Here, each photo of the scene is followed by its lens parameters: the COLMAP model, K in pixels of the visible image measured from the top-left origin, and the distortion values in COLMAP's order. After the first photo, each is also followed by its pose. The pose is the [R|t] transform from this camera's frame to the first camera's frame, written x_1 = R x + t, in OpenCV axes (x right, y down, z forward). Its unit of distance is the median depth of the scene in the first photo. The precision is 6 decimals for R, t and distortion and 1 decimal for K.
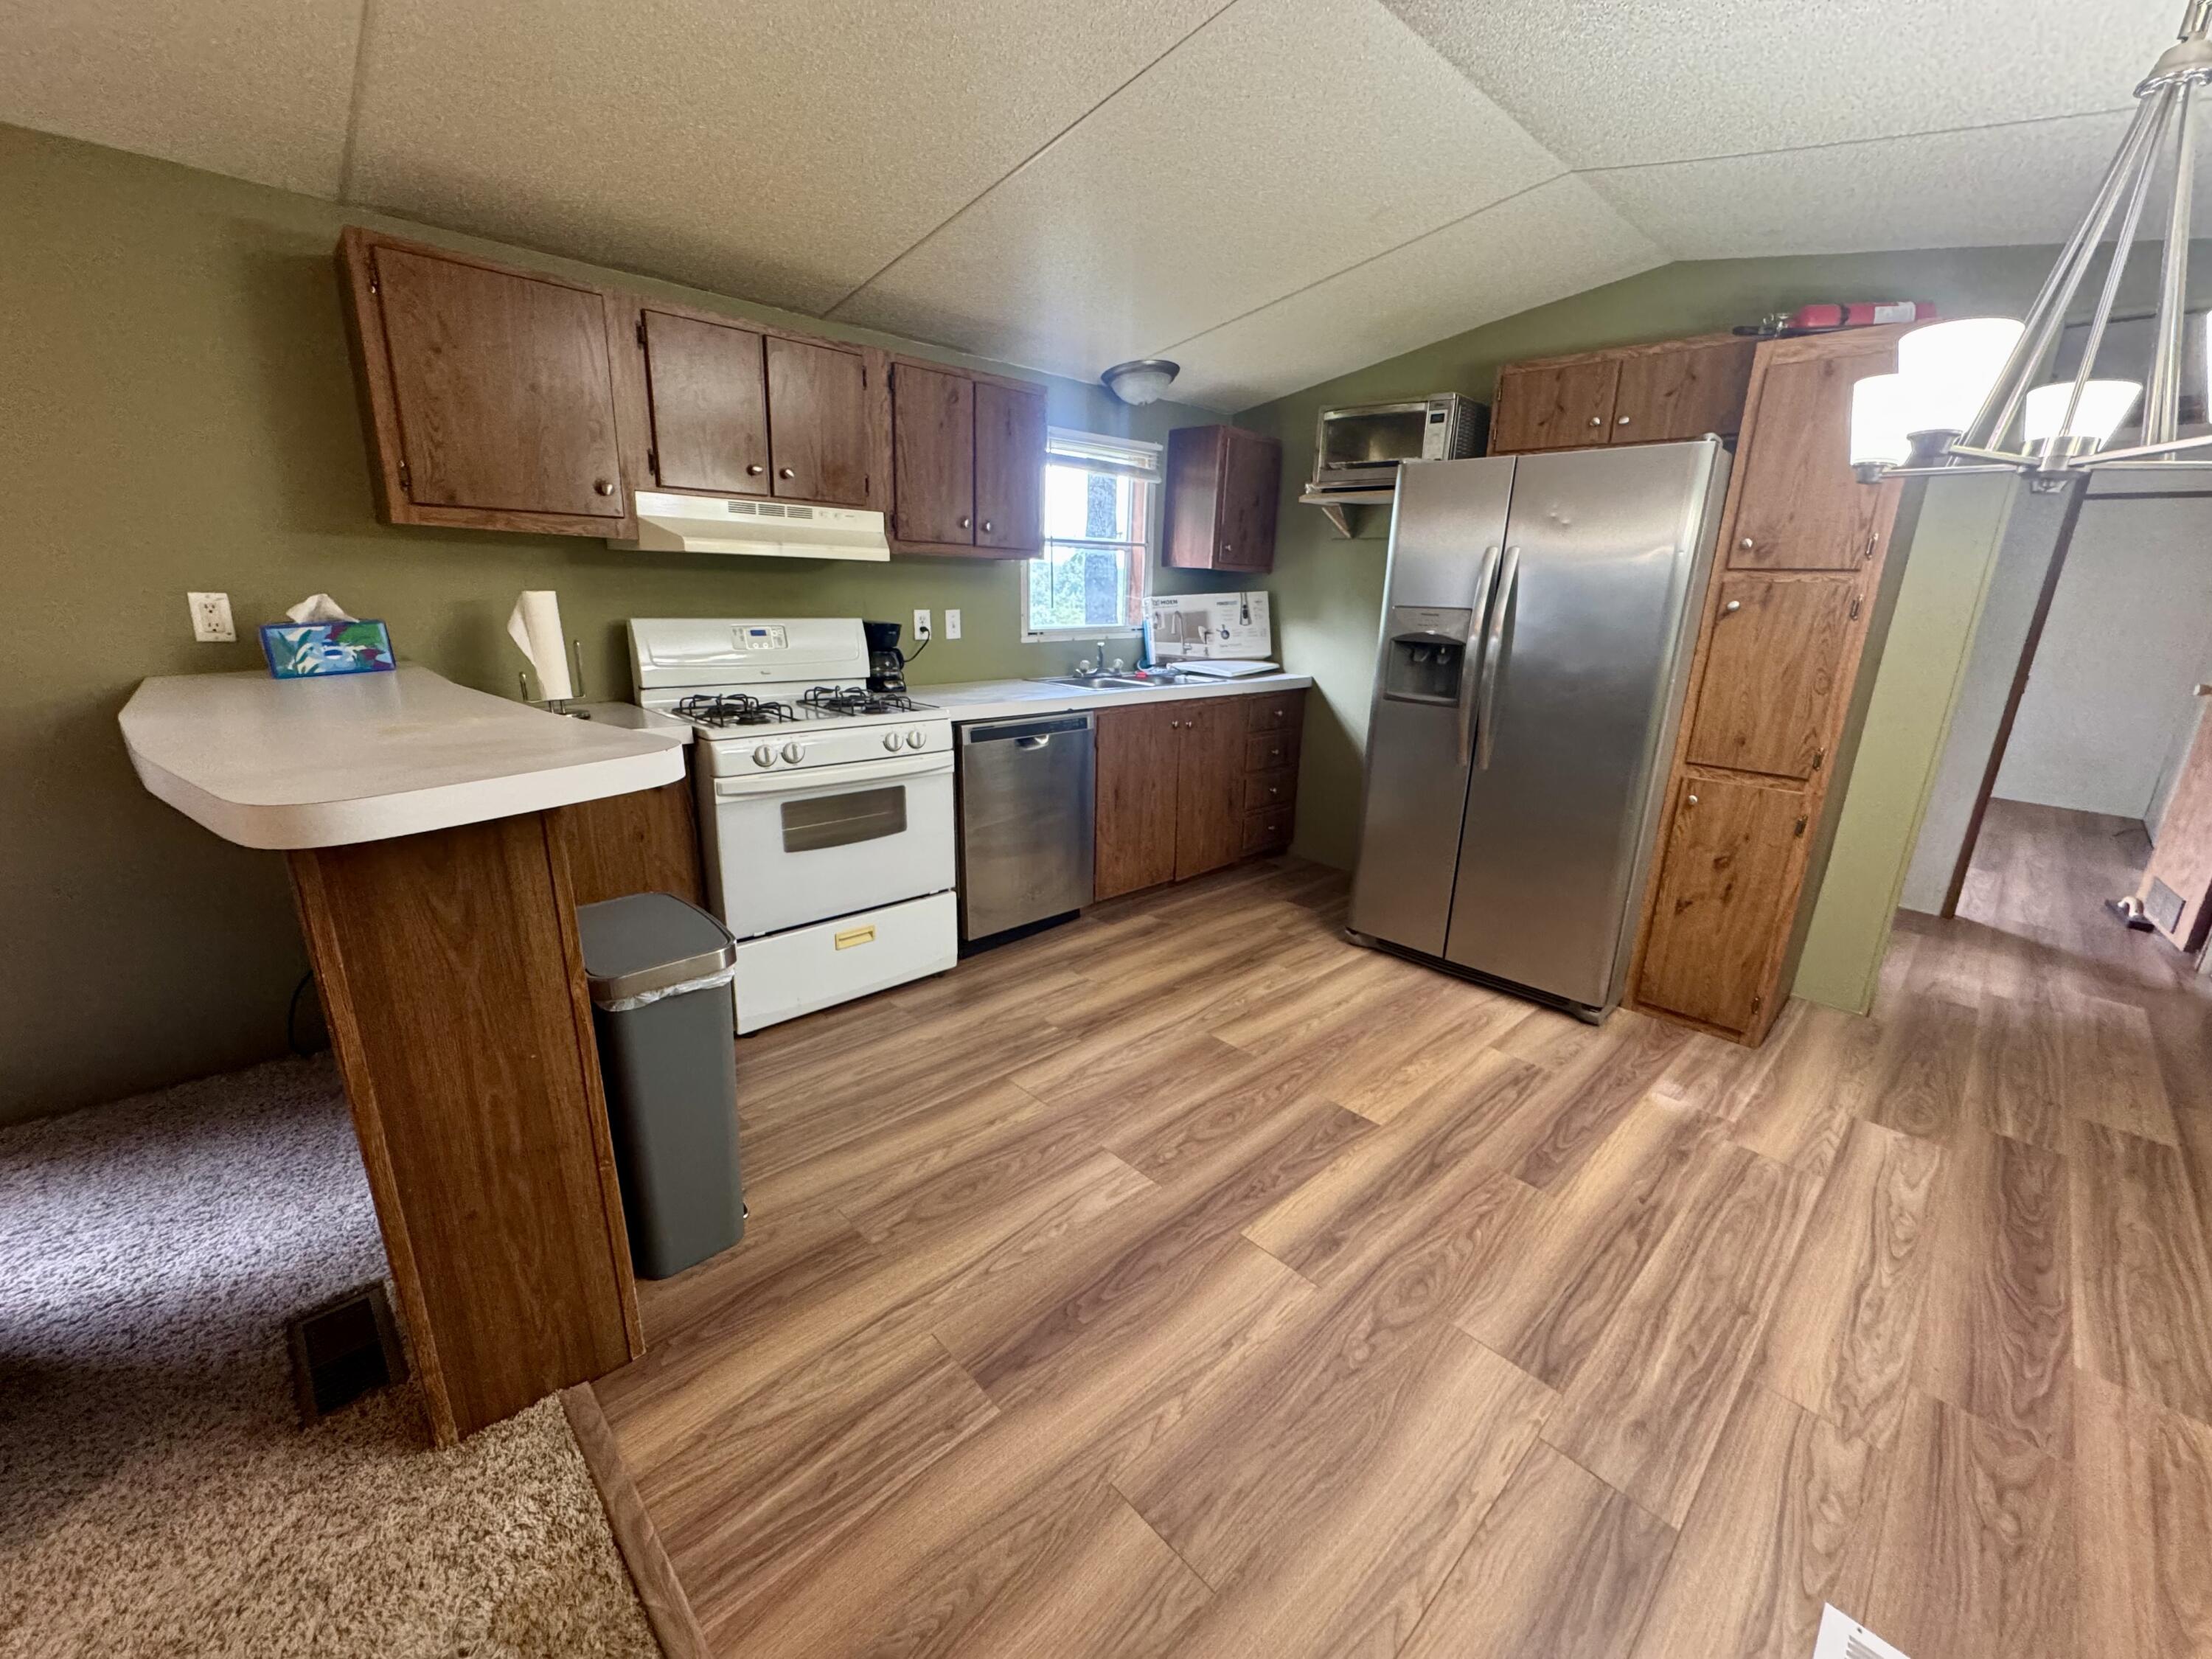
lens RADIAL K [[885.5, 0, 1100.8], [0, 885.5, 828.1], [0, 0, 1]] dist [-0.004082, 0.000704]
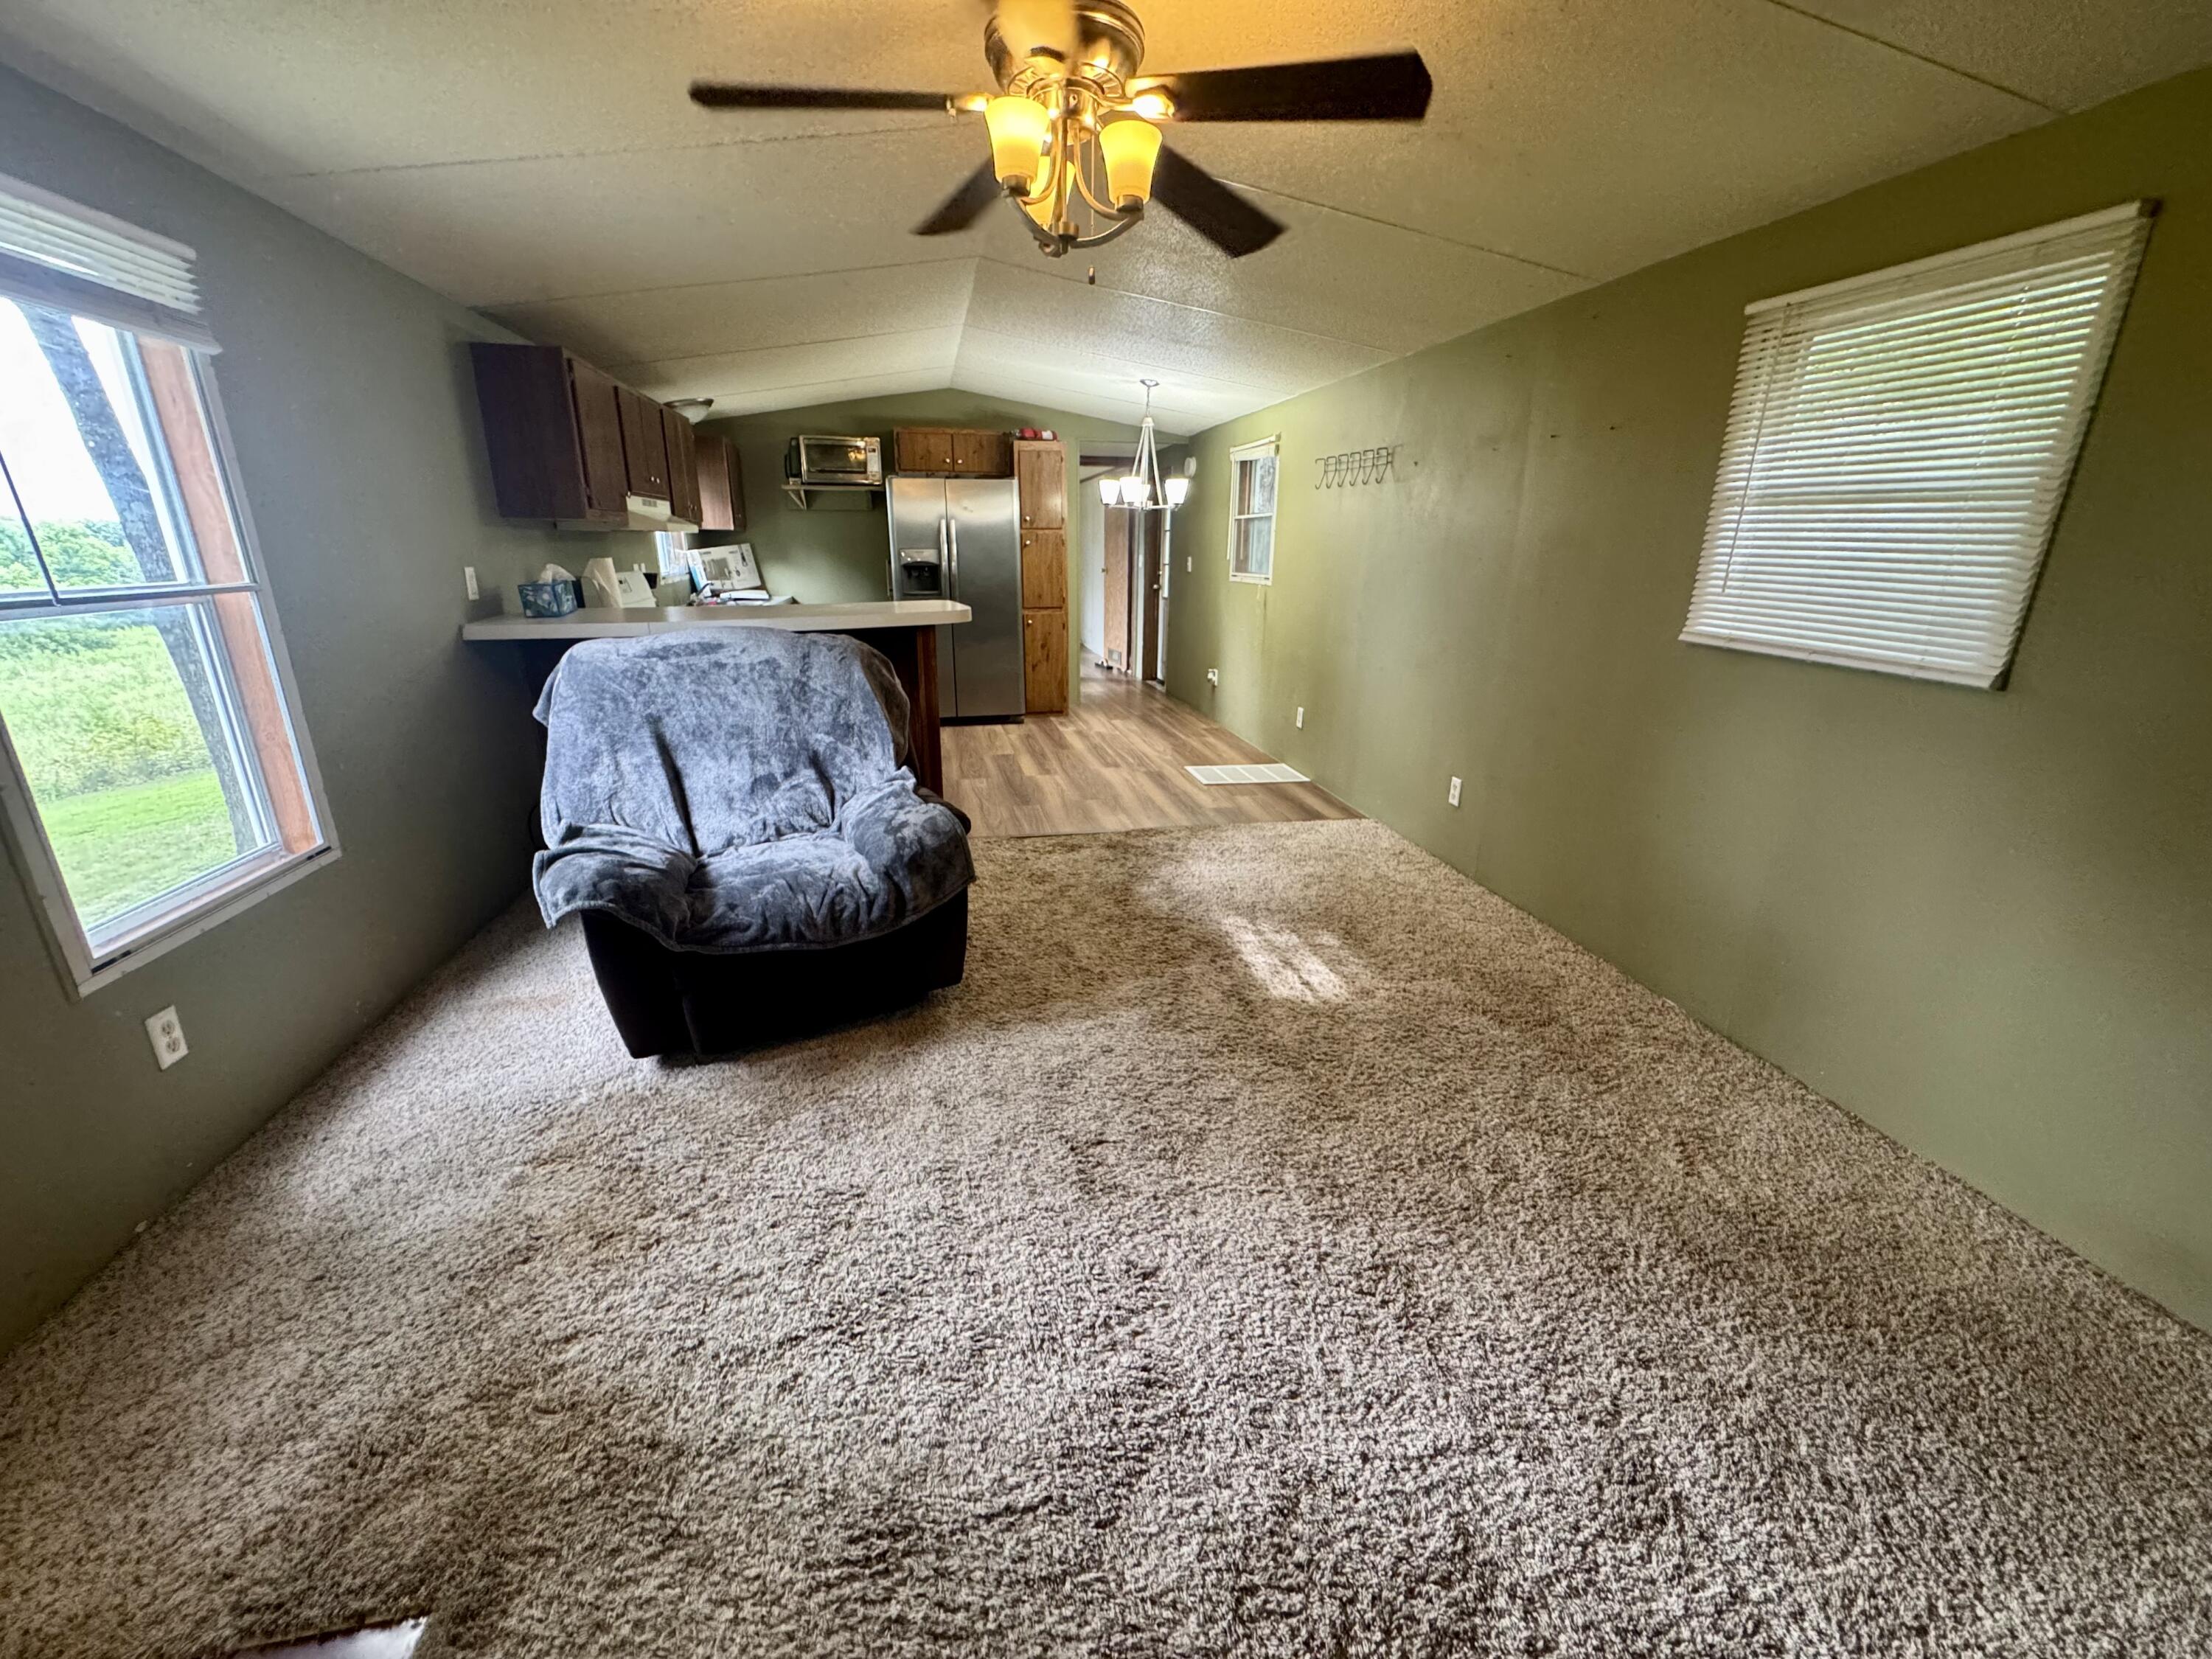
lens RADIAL K [[885.5, 0, 1100.2], [0, 885.5, 826.5], [0, 0, 1]] dist [-0.004082, 0.000704]
pose [[0.532663, -0.287117, 0.796137, -1.386261], [0.239299, 0.953404, 0.183729, 0.106760], [-0.811792, 0.092649, 0.576550, -0.550550]]
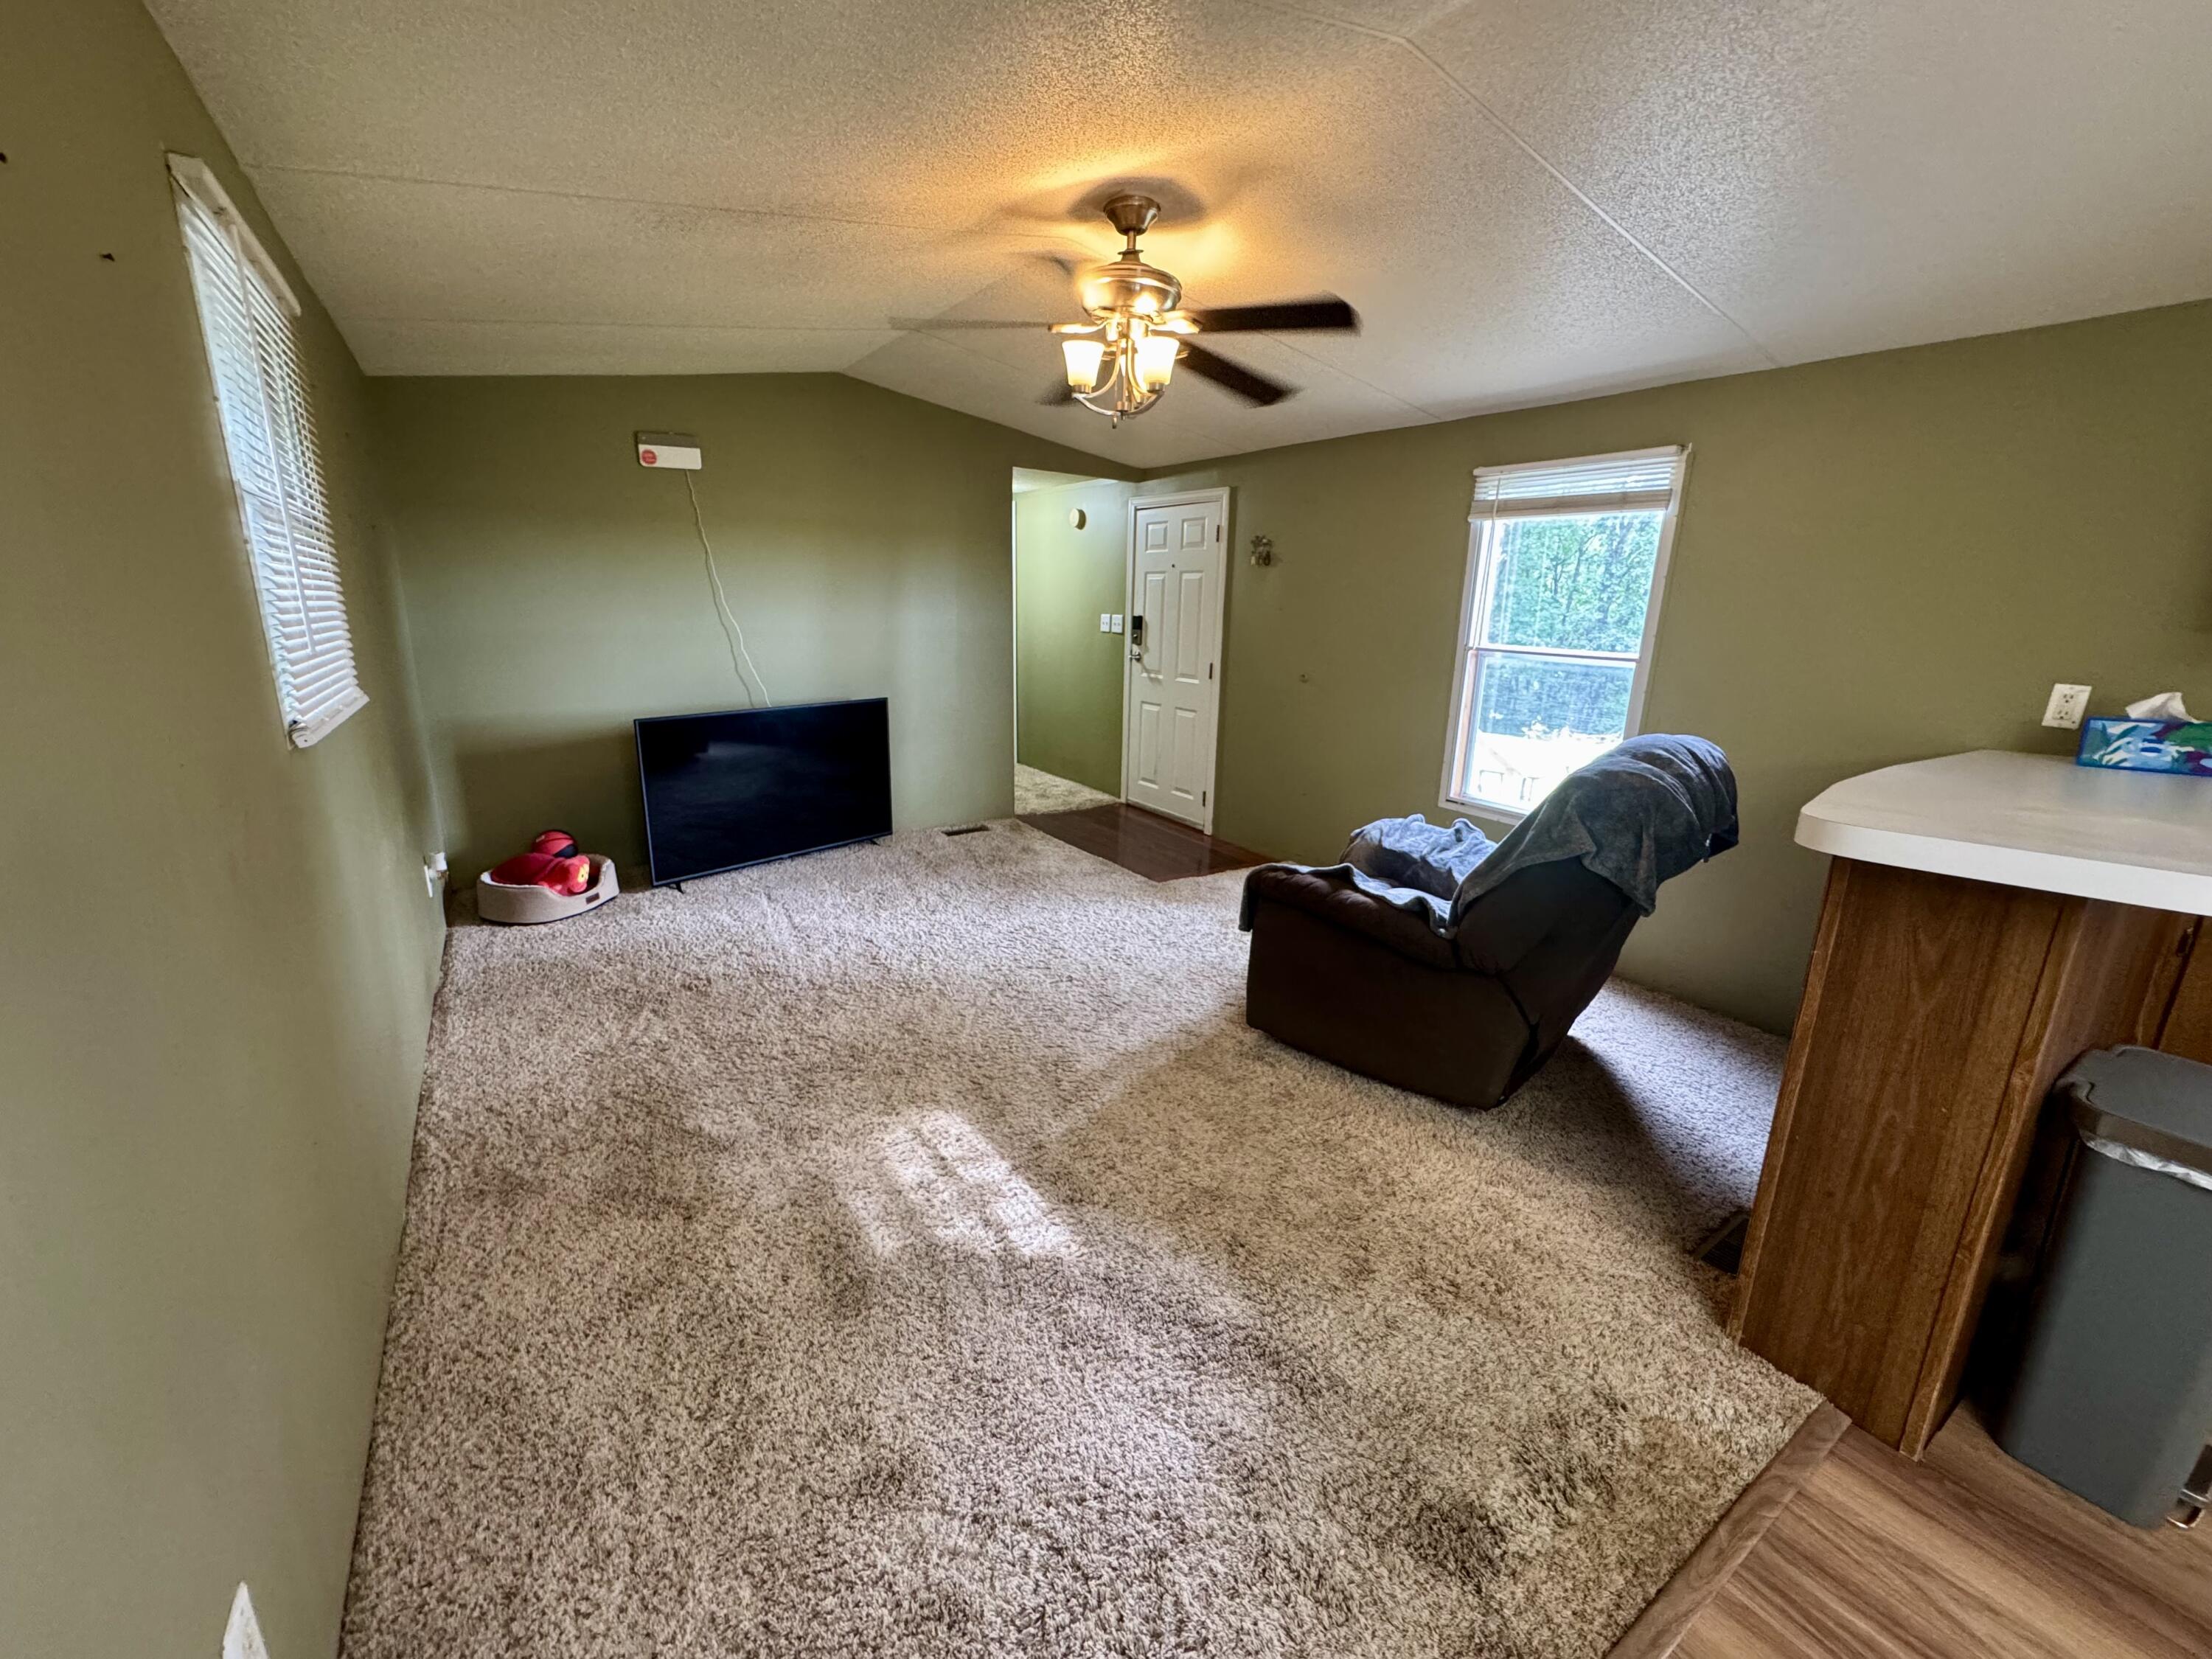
lens RADIAL K [[885.5, 0, 1100.3], [0, 885.5, 828.5], [0, 0, 1]] dist [-0.004082, 0.000704]
pose [[-0.173613, 0.207501, -0.962705, 0.240447], [-0.305818, 0.917863, 0.252987, -0.005553], [0.936127, 0.338335, -0.095895, 0.015813]]
